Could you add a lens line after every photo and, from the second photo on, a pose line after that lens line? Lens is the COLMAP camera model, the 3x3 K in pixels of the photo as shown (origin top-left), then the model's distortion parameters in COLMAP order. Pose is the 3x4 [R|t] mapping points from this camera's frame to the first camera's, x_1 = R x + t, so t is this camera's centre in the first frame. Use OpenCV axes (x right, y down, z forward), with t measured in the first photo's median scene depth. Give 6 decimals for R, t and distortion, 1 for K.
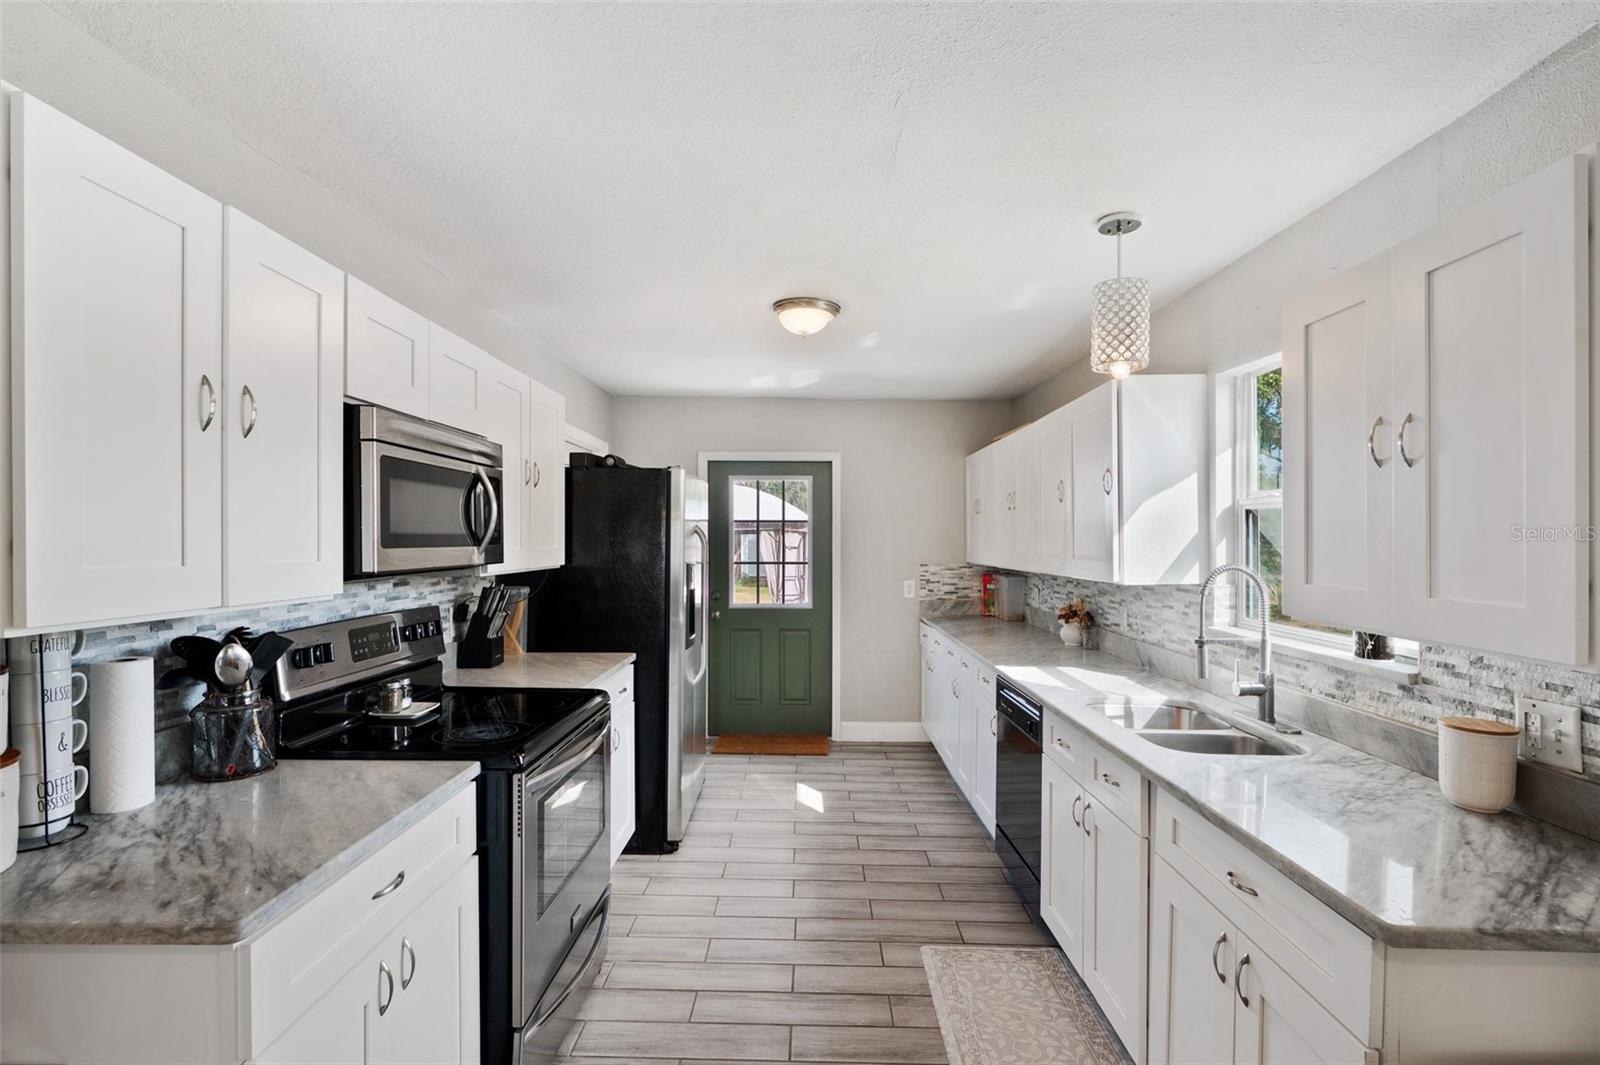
lens RADIAL K [[742.0, 0, 798.2], [0, 742.0, 539.8], [0, 0, 1]] dist [0.000278, -0.000042]
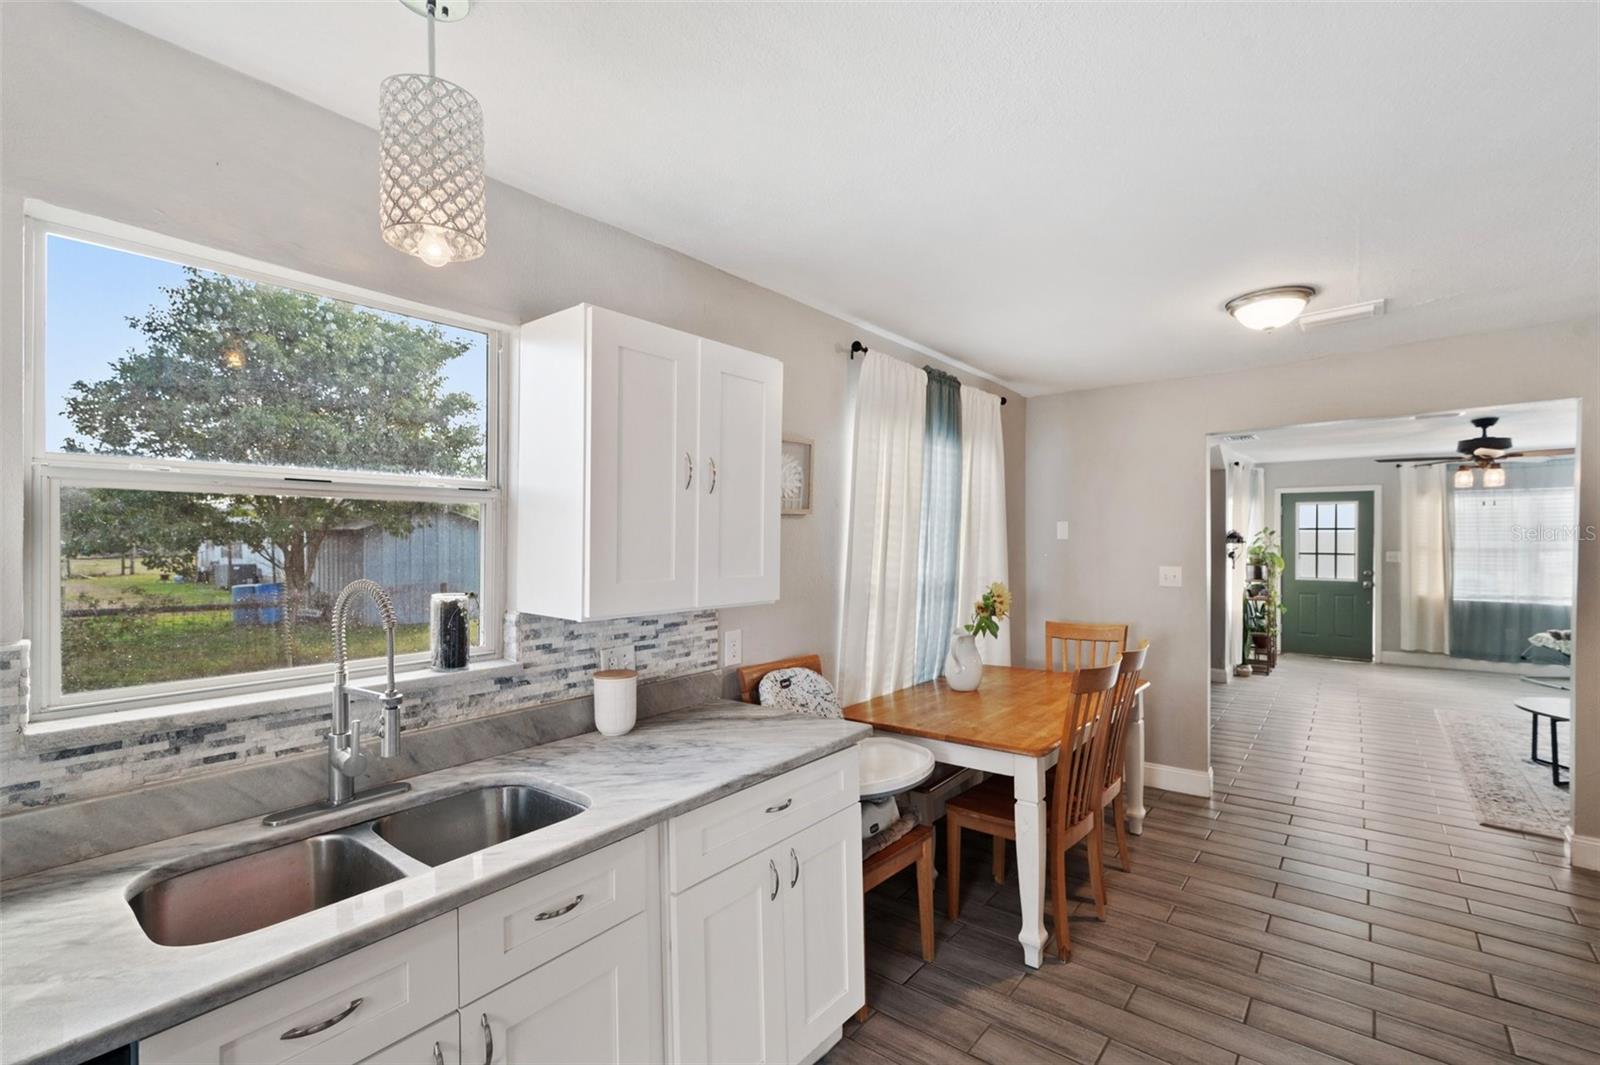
lens RADIAL K [[707.4, 0, 795.1], [0, 707.4, 539.0], [0, 0, 1]] dist [0.002026, -0.000157]
pose [[-0.791629, 0.000988, 0.611001, -0.094117], [0.002383, 0.999996, 0.001471, -0.003881], [-0.610997, 0.002621, -0.791629, 1.007447]]
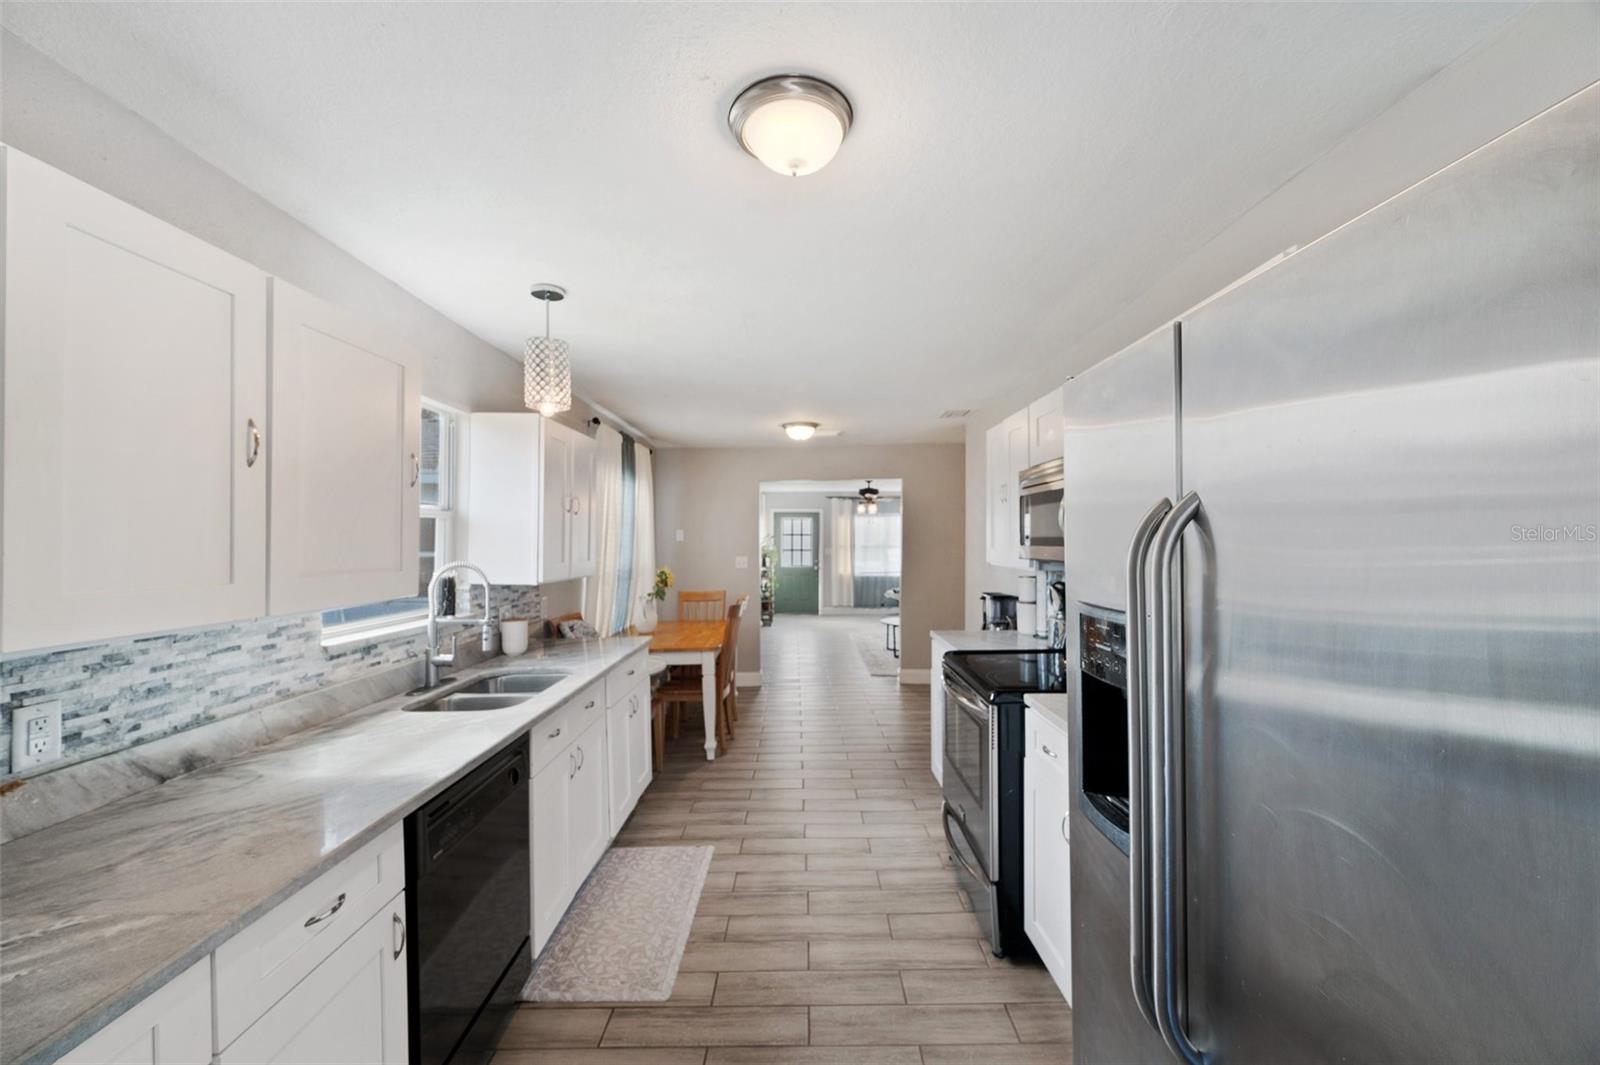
lens RADIAL K [[631.0, 0, 799.4], [0, 631.0, 536.6], [0, 0, 1]] dist [0.000561, 0.000038]
pose [[-0.999893, 0.000761, -0.014642, 0.016518], [0.000828, 0.999989, -0.004559, -0.004193], [0.014638, -0.004571, -0.999882, 1.657575]]
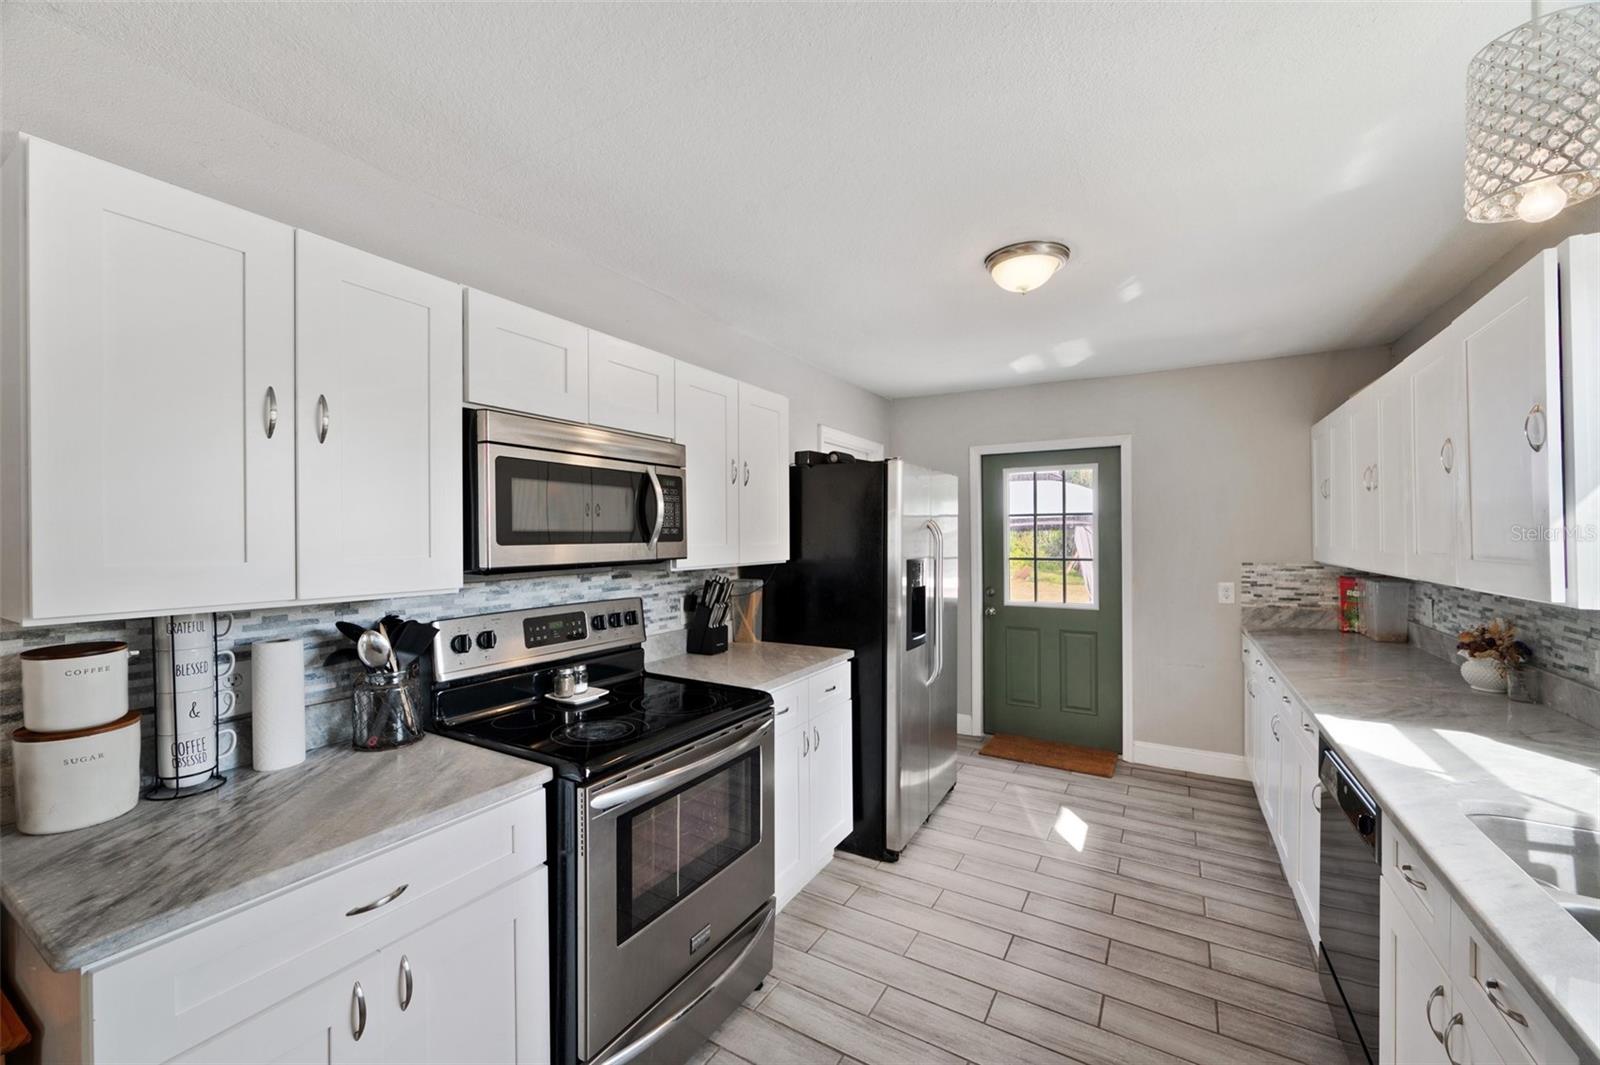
lens RADIAL K [[631.0, 0, 799.4], [0, 631.0, 536.6], [0, 0, 1]] dist [0.000561, 0.000038]
pose [[0.867926, -0.006554, -0.496650, 0.168433], [0.007026, 0.999975, -0.000918, 0.002235], [0.496644, -0.002693, 0.867950, 0.297629]]
